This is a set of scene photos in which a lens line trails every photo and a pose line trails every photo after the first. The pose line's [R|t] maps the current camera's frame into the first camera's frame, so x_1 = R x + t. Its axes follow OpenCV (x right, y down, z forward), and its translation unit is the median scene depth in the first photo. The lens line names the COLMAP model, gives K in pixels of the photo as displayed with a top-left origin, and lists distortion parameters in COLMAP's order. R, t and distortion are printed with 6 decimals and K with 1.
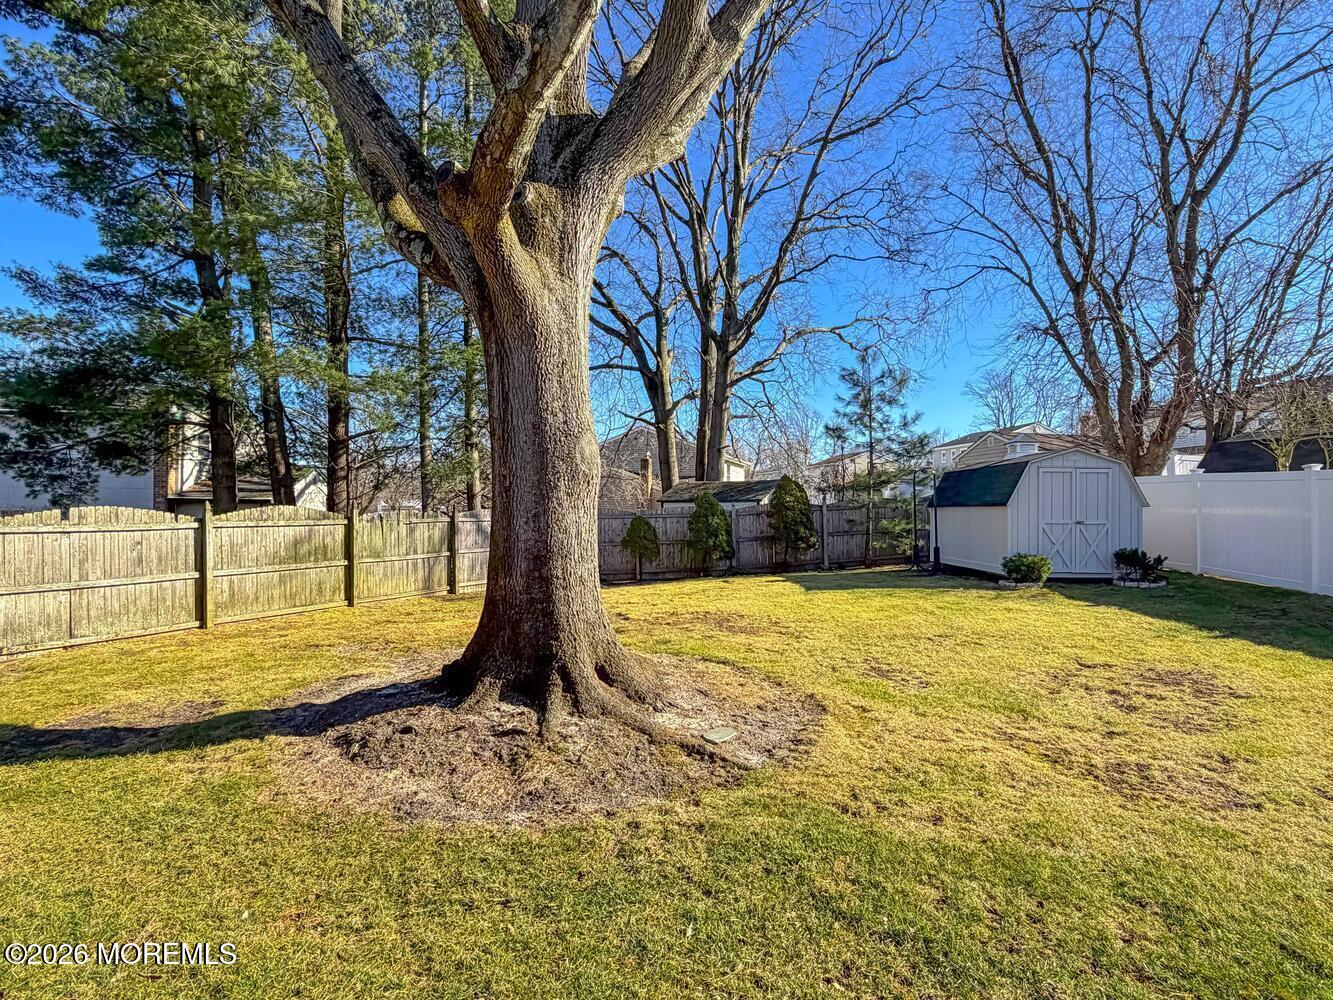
lens RADIAL K [[729.3, 0, 667.3], [0, 729.3, 505.0], [0, 0, 1]] dist [-0.020477, 0.006864]
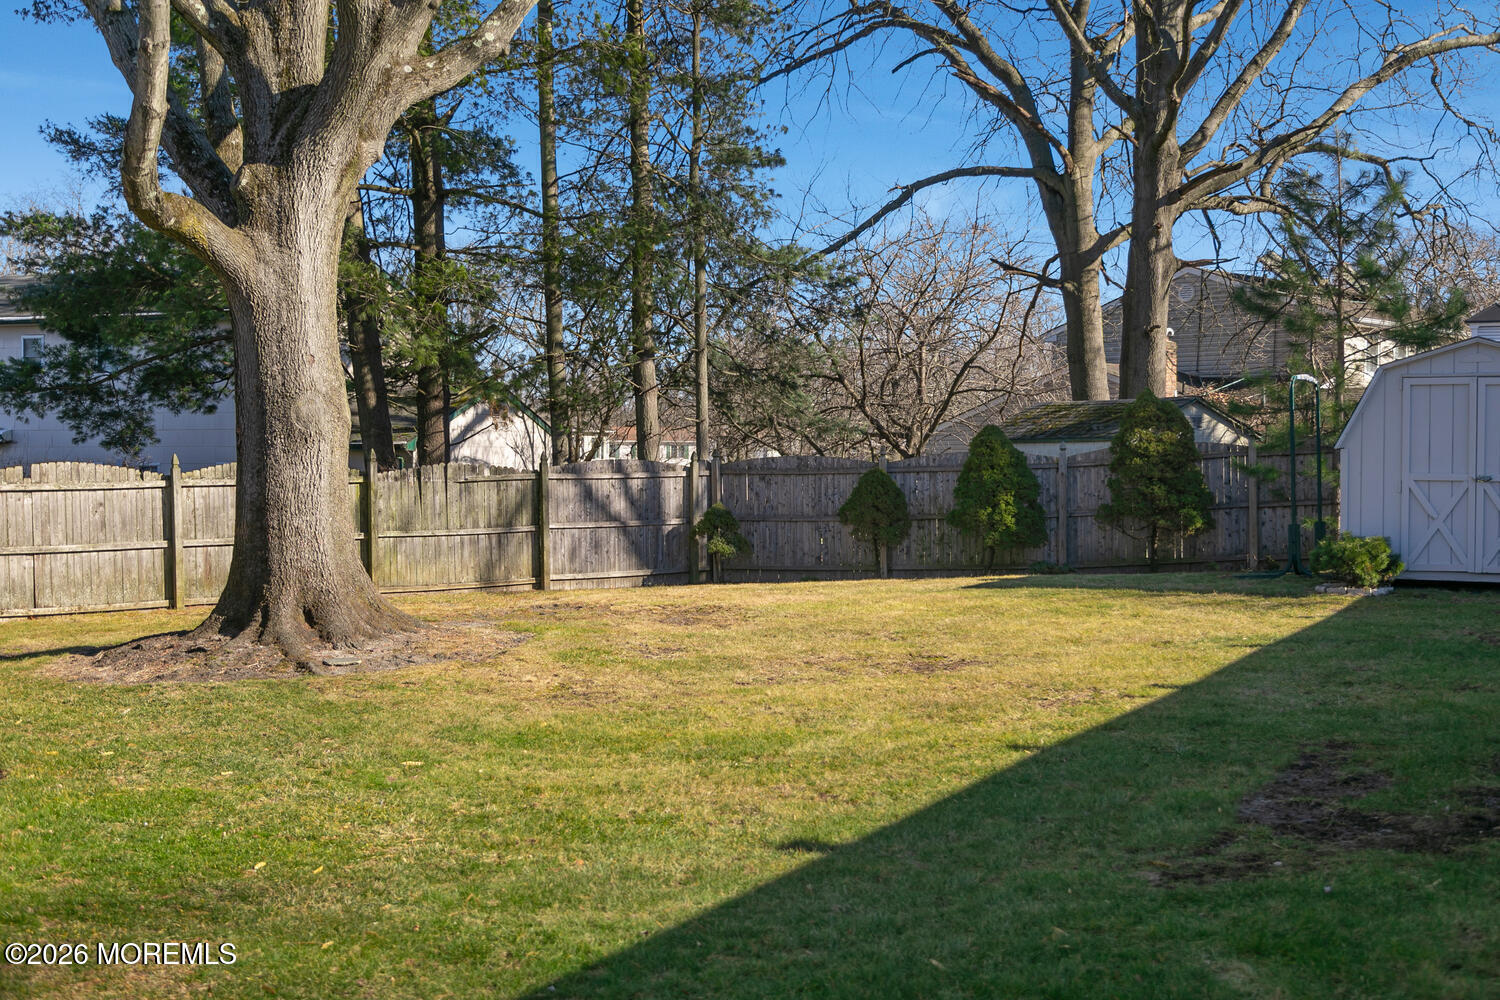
lens RADIAL K [[2019.5, 0, 742.4], [0, 2019.5, 499.7], [0, 0, 1]] dist [-0.021061, 0.000000]
pose [[0.881651, 0.002872, -0.471894, 0.892966], [0.011640, 0.999545, 0.027832, -0.008798], [0.471759, -0.030031, 0.881216, -0.627810]]
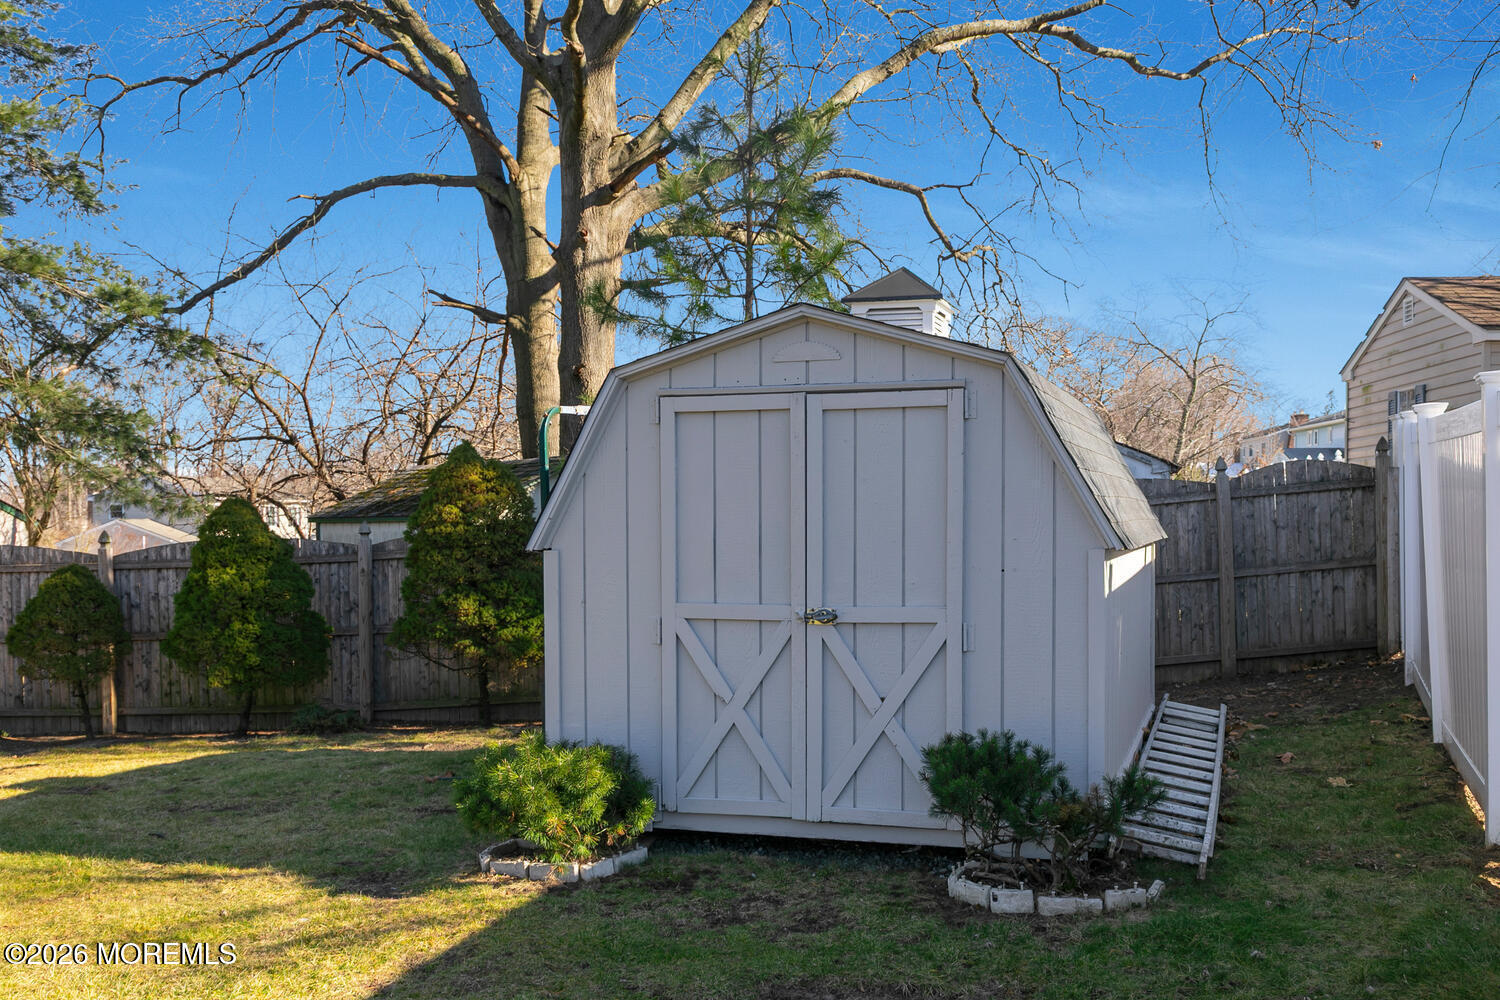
lens RADIAL K [[1488.4, 0, 802.5], [0, 1488.4, 539.2], [0, 0, 1]] dist [-0.039130, 0.000000]
pose [[0.939113, -0.006339, -0.343551, 0.833133], [0.015365, 0.999604, 0.023556, -0.015136], [0.343265, -0.027400, 0.938839, 0.608139]]
